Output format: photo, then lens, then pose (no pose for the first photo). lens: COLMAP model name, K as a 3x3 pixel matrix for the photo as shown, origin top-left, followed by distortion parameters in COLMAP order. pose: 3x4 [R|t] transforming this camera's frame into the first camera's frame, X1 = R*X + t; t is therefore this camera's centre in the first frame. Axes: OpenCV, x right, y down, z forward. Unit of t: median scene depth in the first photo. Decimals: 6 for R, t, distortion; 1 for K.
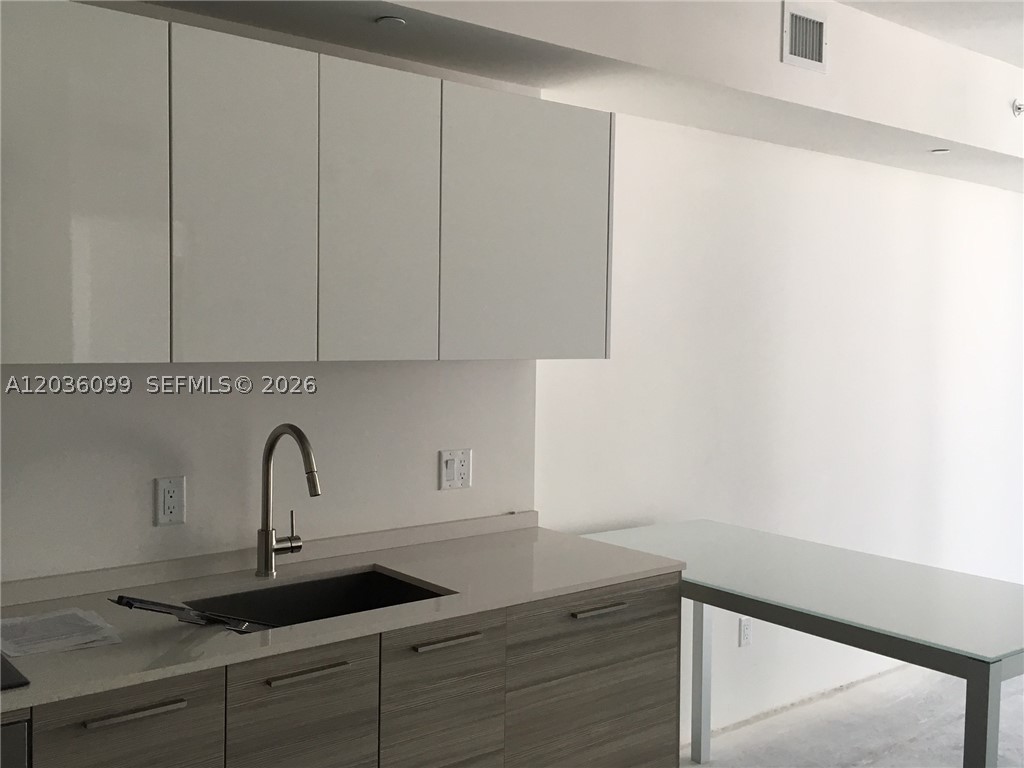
lens RADIAL K [[1033.2, 0, 514.2], [0, 1033.2, 378.1], [0, 0, 1]] dist [0.064459, -0.032218]
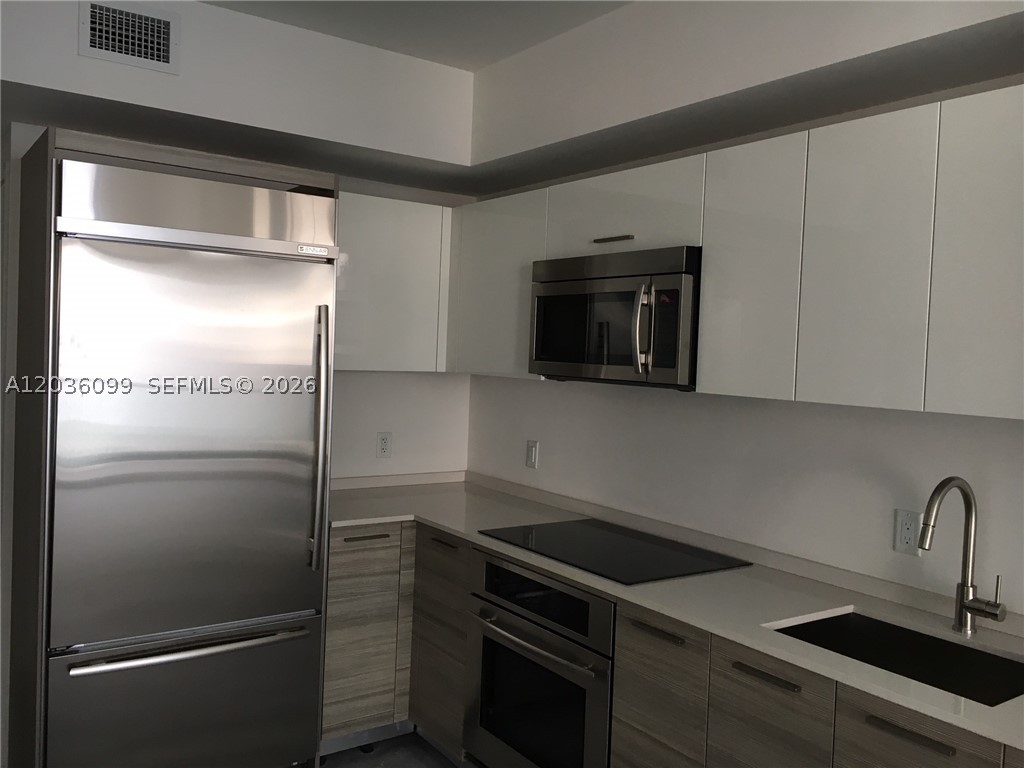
lens RADIAL K [[868.3, 0, 512.0], [0, 868.3, 384.0], [0, 0, 1]] dist [0.099427, 0.003828]
pose [[-0.081040, 0.017306, -0.996561, 0.645221], [-0.090280, 0.995612, 0.024631, -0.024877], [0.992614, 0.091966, -0.079122, 0.638518]]
